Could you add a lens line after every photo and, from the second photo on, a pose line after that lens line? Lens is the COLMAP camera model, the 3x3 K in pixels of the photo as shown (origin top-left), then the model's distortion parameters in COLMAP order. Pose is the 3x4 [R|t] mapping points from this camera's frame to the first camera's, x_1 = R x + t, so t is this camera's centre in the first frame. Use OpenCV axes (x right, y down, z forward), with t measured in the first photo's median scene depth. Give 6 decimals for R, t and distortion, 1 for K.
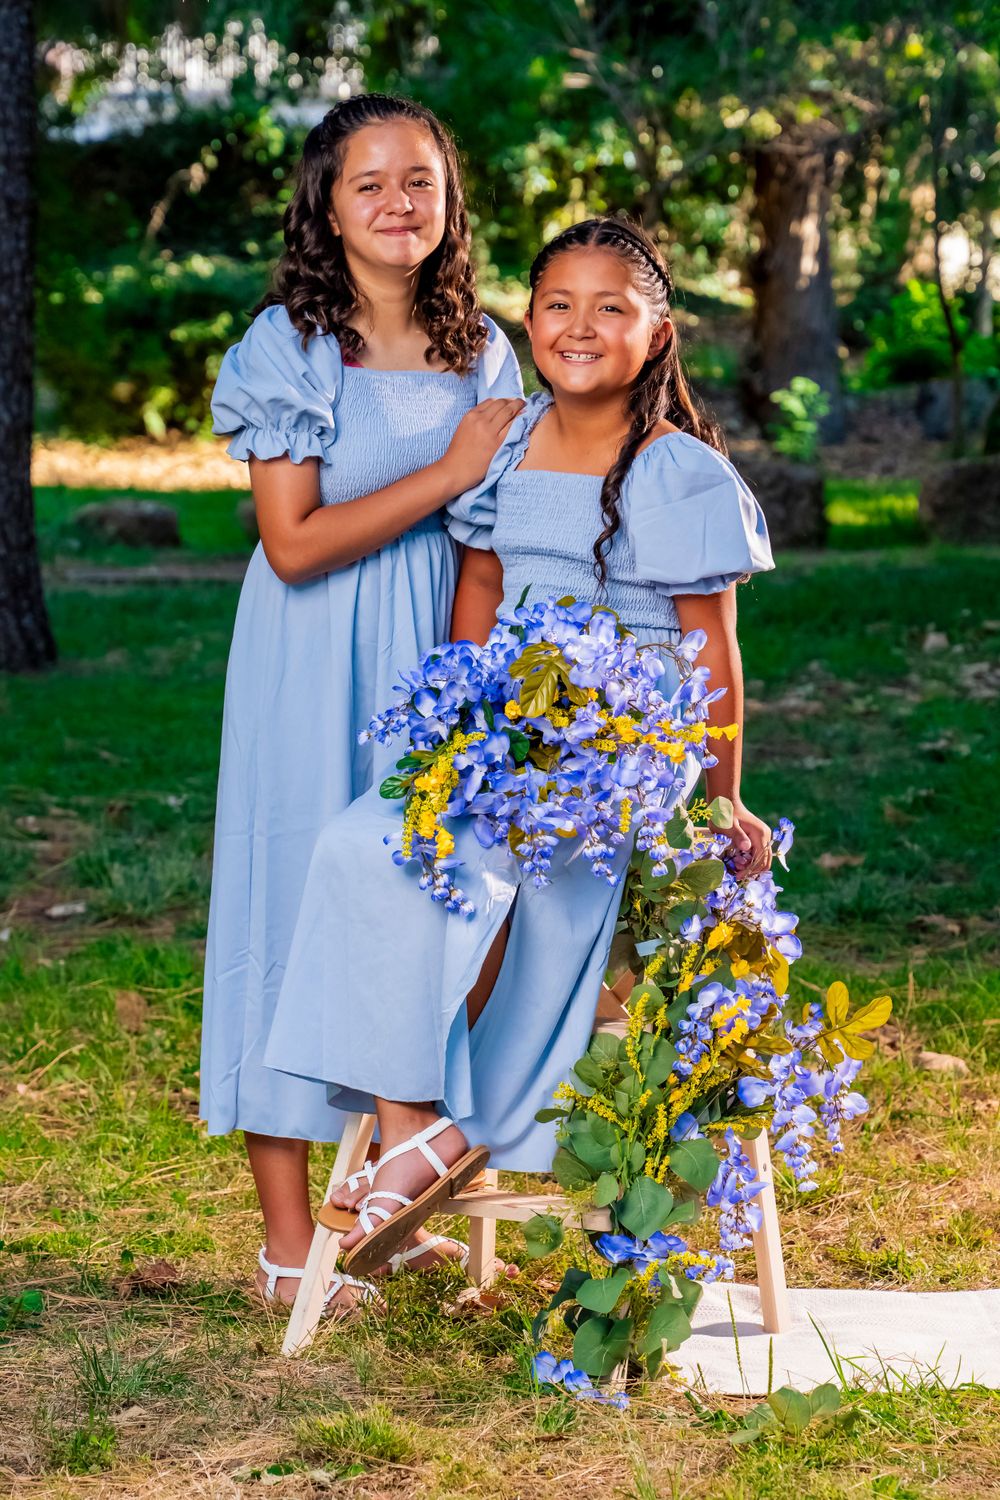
lens RADIAL K [[4998.7, 0, 500.0], [0, 4998.7, 750.0], [0, 0, 1]] dist [0.080337, -1.075414]
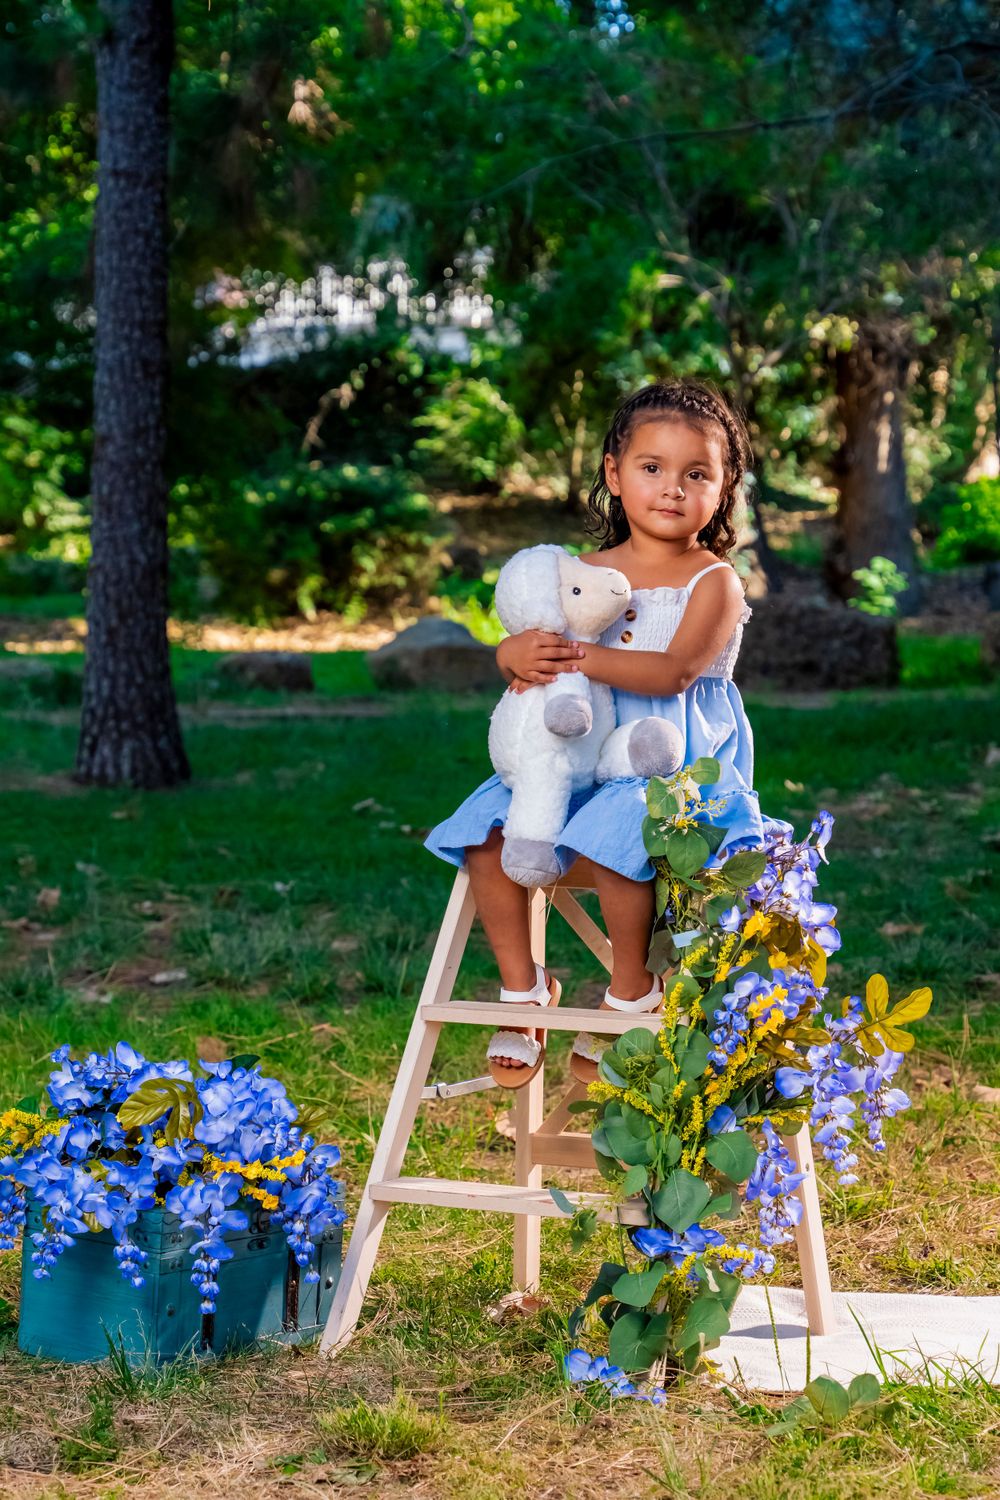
lens RADIAL K [[4134.3, 0, 500.0], [0, 4134.3, 750.0], [0, 0, 1]] dist [-0.032228, -0.192186]
pose [[0.999213, -0.010521, -0.038253, 0.017315], [0.008420, 0.998469, -0.054676, 0.032279], [0.038770, 0.054311, 0.997771, 0.125771]]
